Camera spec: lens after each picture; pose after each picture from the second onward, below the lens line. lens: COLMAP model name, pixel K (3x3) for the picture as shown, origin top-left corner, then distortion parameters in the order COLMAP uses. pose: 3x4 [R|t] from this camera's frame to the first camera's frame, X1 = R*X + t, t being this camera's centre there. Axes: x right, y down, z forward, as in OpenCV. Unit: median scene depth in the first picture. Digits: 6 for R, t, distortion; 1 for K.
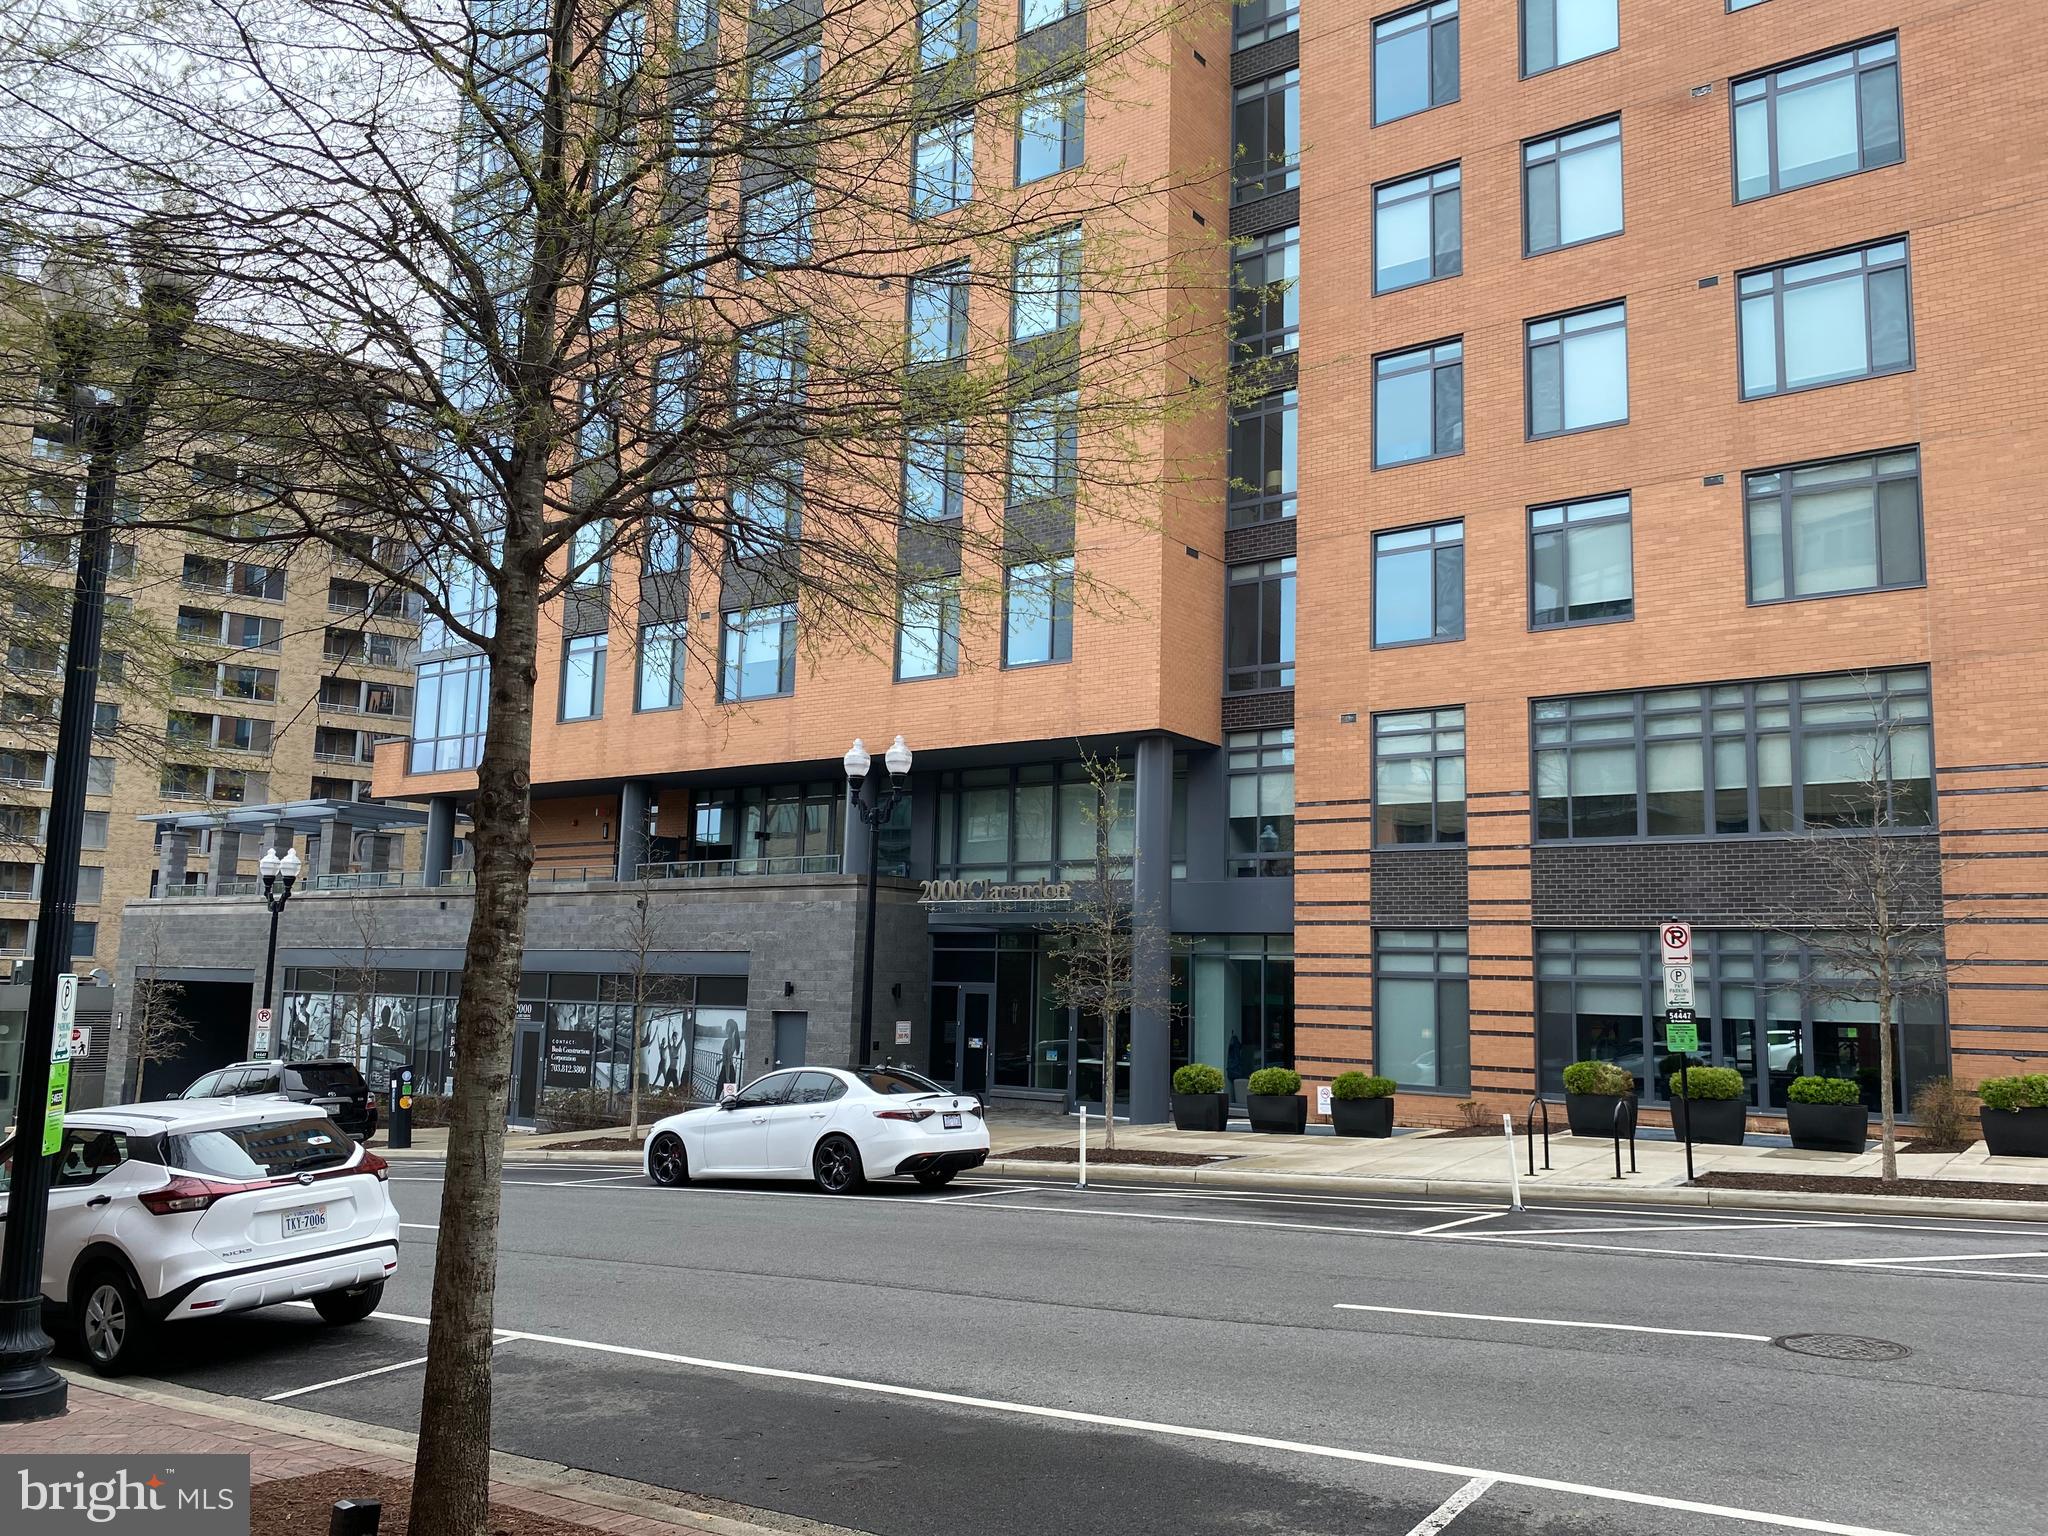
lens RADIAL K [[1613.7, 0, 1024.0], [0, 1613.7, 768.0], [0, 0, 1]] dist [0.123786, -0.298191]
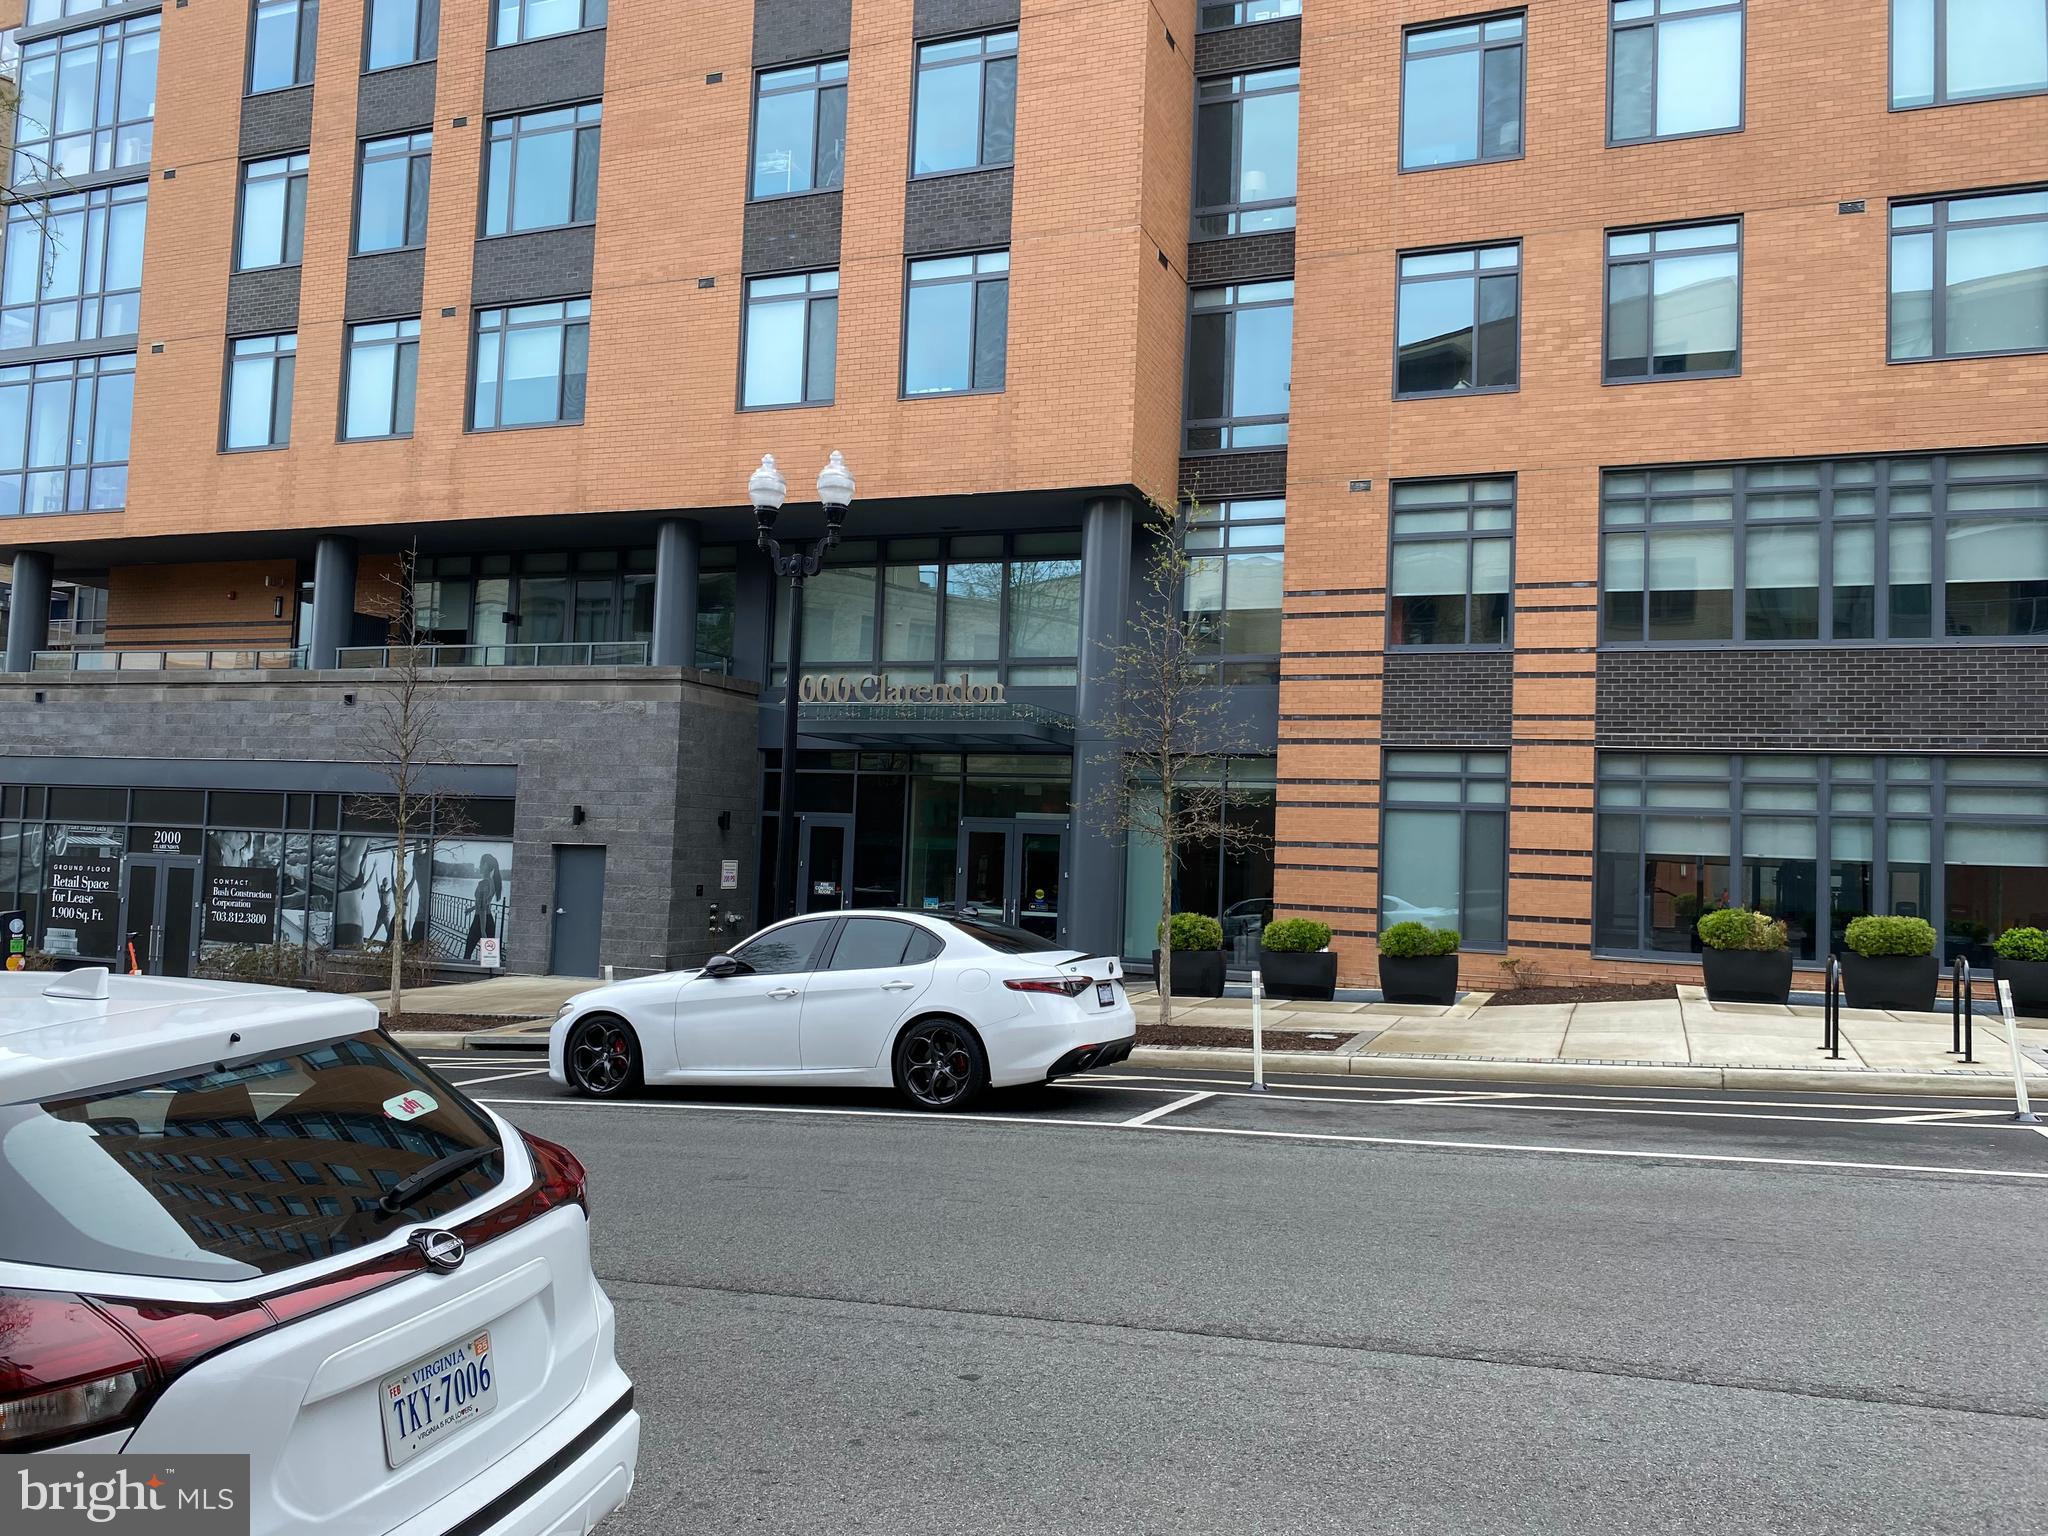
lens RADIAL K [[1608.7, 0, 1024.0], [0, 1608.7, 768.0], [0, 0, 1]] dist [0.037153, -0.055502]
pose [[0.968019, 0.026959, 0.249423, -0.156529], [-0.048173, 0.995683, 0.079341, 0.053296], [-0.246207, -0.088819, 0.965139, 0.268664]]
